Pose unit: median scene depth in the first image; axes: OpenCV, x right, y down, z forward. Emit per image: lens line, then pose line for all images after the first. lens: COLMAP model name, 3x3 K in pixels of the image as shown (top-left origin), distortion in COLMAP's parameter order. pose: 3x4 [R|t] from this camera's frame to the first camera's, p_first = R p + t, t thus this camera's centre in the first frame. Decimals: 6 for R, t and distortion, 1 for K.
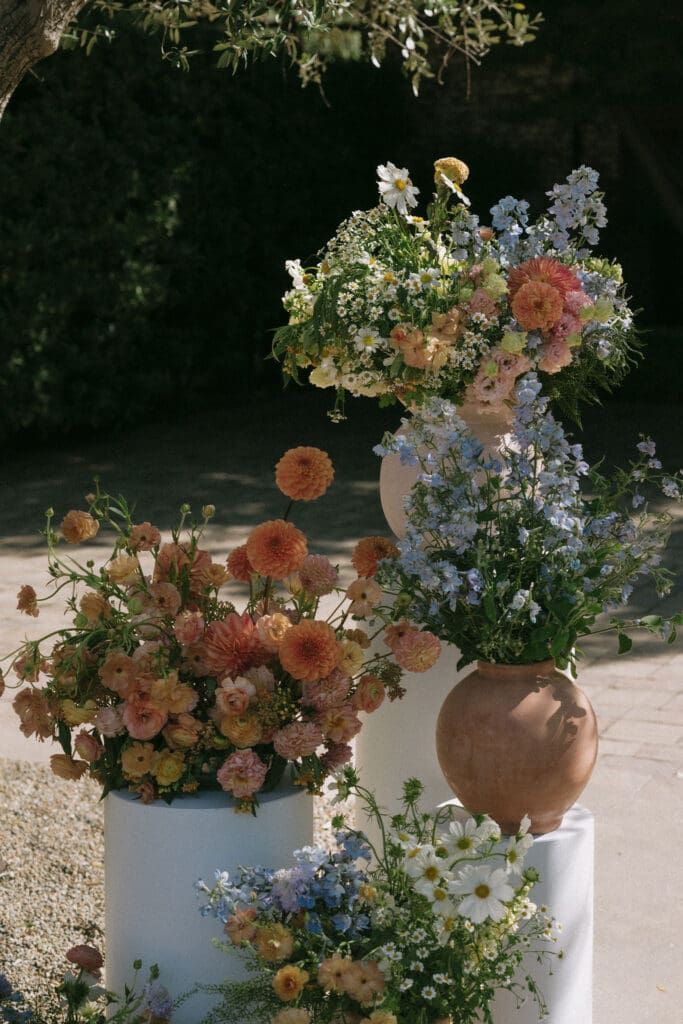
lens RADIAL K [[1954.6, 0, 394.7], [0, 1954.6, 456.4], [0, 0, 1]] dist [0.023055, 0.244647]
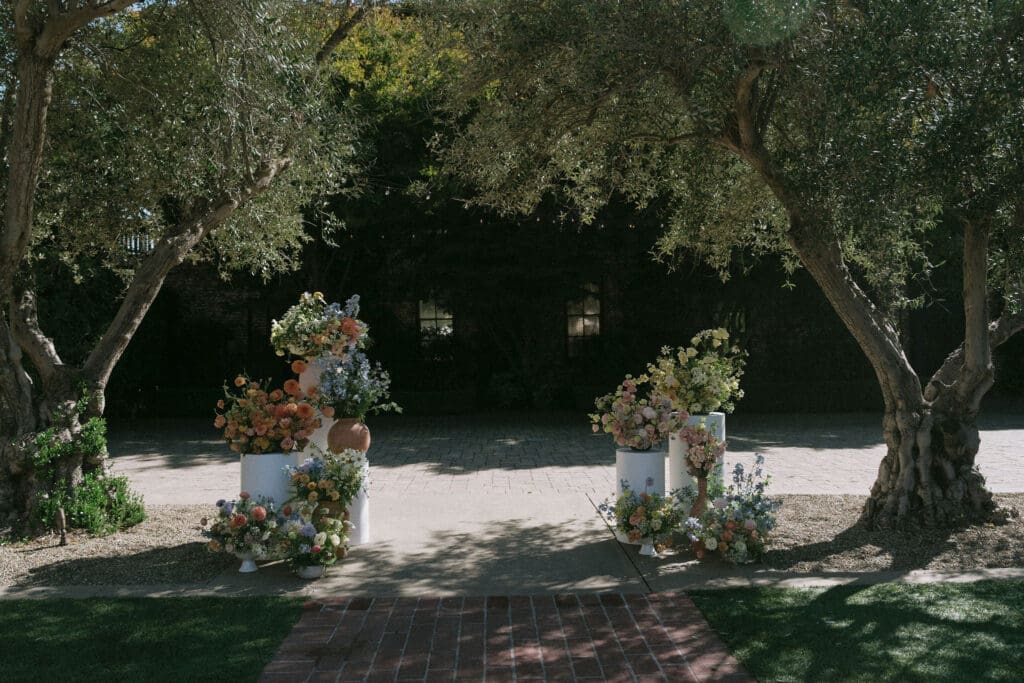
lens RADIAL K [[855.9, 0, 512.0], [0, 855.9, 341.5], [0, 0, 1]] dist [-0.068219, -0.000085]
pose [[0.903274, 0.002304, 0.429058, -0.357239], [0.063561, 0.988234, -0.139119, 0.202992], [-0.424331, 0.152934, 0.892499, -0.635992]]
